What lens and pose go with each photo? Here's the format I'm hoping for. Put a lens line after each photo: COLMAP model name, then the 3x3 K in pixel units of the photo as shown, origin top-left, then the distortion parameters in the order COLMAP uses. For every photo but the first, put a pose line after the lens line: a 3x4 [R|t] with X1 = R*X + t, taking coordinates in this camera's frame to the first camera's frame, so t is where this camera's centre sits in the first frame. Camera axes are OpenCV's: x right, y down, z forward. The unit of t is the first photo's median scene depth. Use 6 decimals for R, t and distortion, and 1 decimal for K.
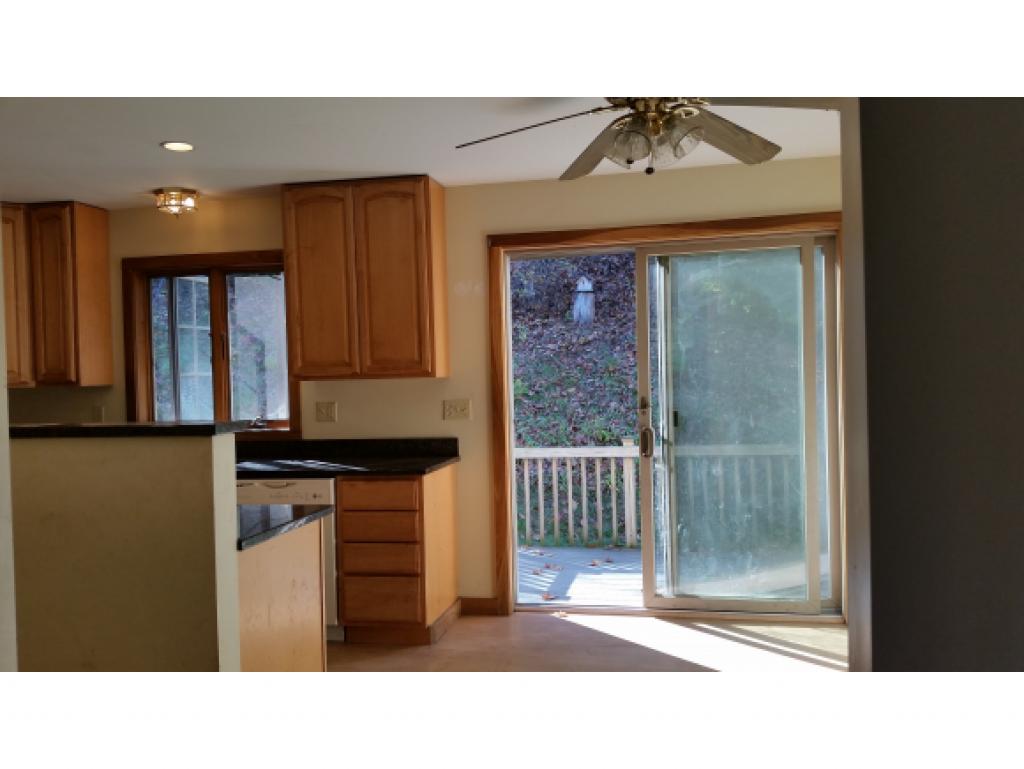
lens RADIAL K [[932.5, 0, 551.0], [0, 932.5, 401.8], [0, 0, 1]] dist [0.004568, 0.000615]
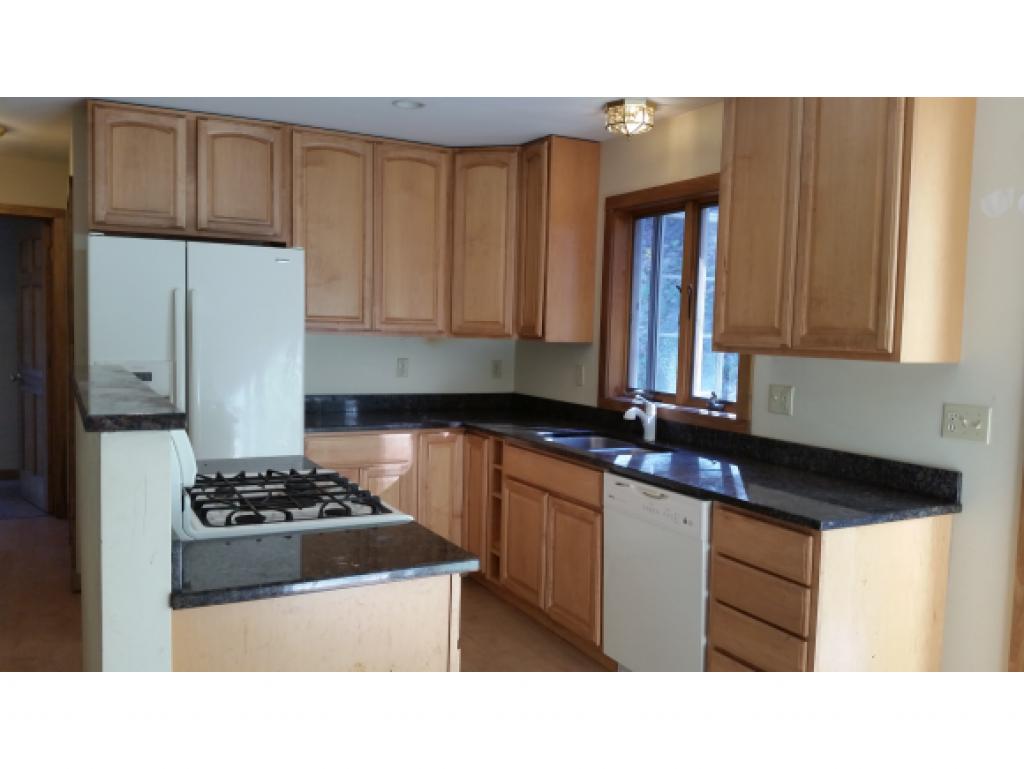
lens RADIAL K [[871.4, 0, 513.3], [0, 871.4, 389.1], [0, 0, 1]] dist [0.136067, -0.004110]
pose [[0.629939, 0.101484, -0.769986, 0.142711], [-0.073363, 0.994768, 0.071091, -0.029918], [0.773172, 0.011705, 0.634088, 0.446094]]
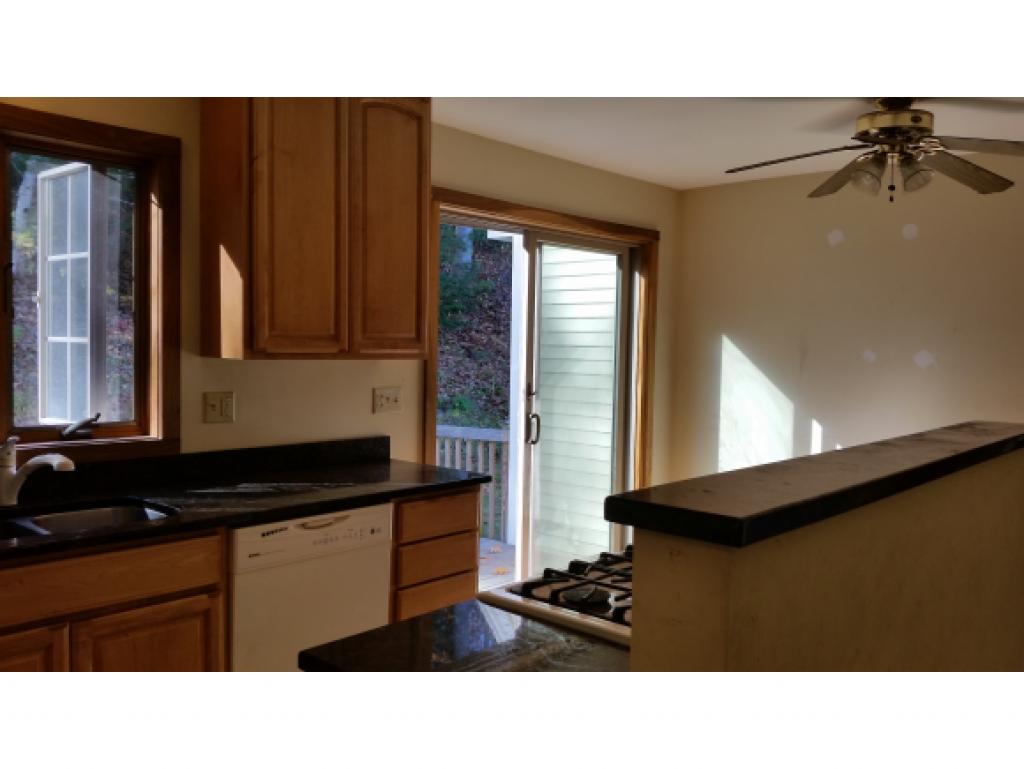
lens RADIAL K [[871.4, 0, 513.3], [0, 871.4, 389.1], [0, 0, 1]] dist [0.136067, -0.004110]
pose [[0.497954, -0.007585, 0.867170, -0.688787], [-0.002452, 0.999945, 0.010155, -0.008507], [-0.867200, -0.007183, 0.497909, 0.541481]]
